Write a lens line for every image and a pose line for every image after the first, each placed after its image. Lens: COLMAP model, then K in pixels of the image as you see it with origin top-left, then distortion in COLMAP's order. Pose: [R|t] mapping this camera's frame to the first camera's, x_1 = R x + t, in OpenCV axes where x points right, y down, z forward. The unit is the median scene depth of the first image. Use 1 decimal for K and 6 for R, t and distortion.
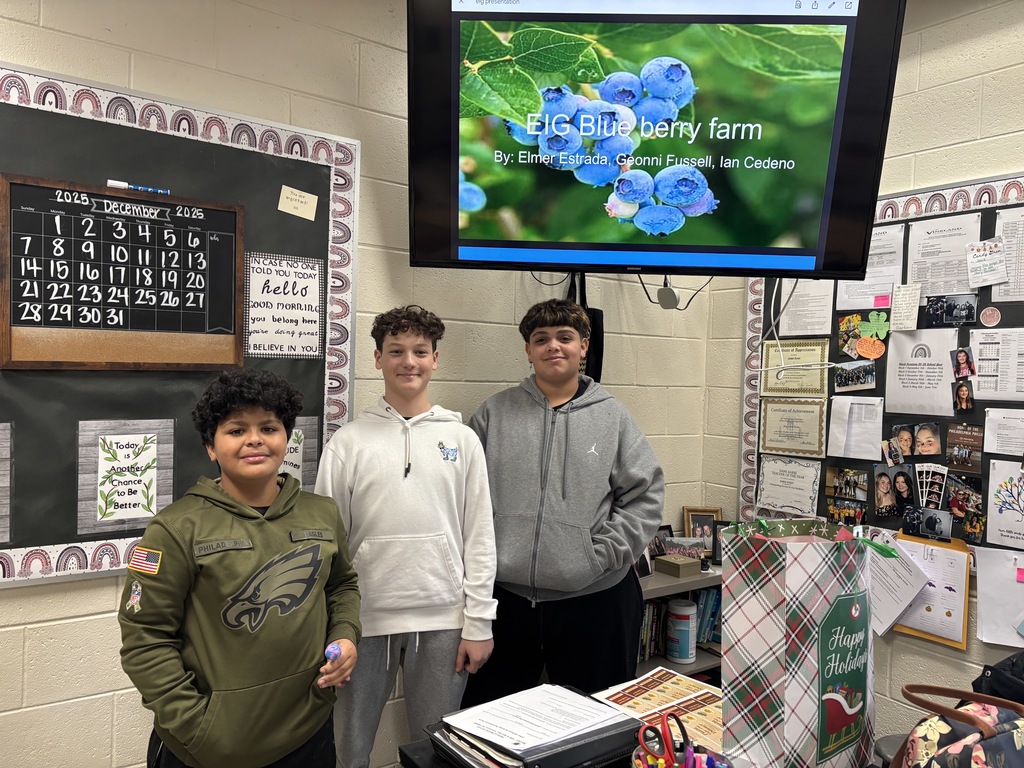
lens RADIAL K [[784.4, 0, 510.1], [0, 784.4, 395.2], [0, 0, 1]] dist [0.047330, -0.054261]
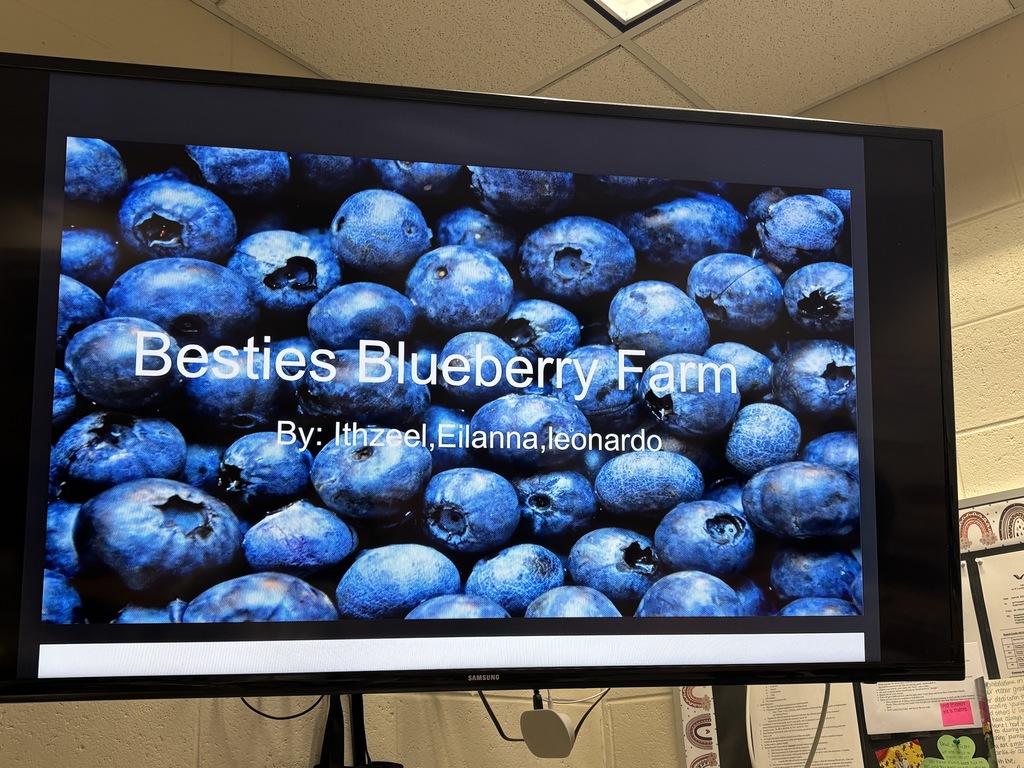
lens RADIAL K [[1017.9, 0, 515.4], [0, 1017.9, 384.1], [0, 0, 1]] dist [-0.038599, 0.000000]
pose [[0.971159, 0.018109, 0.237744, 0.044303], [0.078104, 0.917936, -0.388965, -0.089283], [-0.225278, 0.396316, 0.890047, 0.435308]]
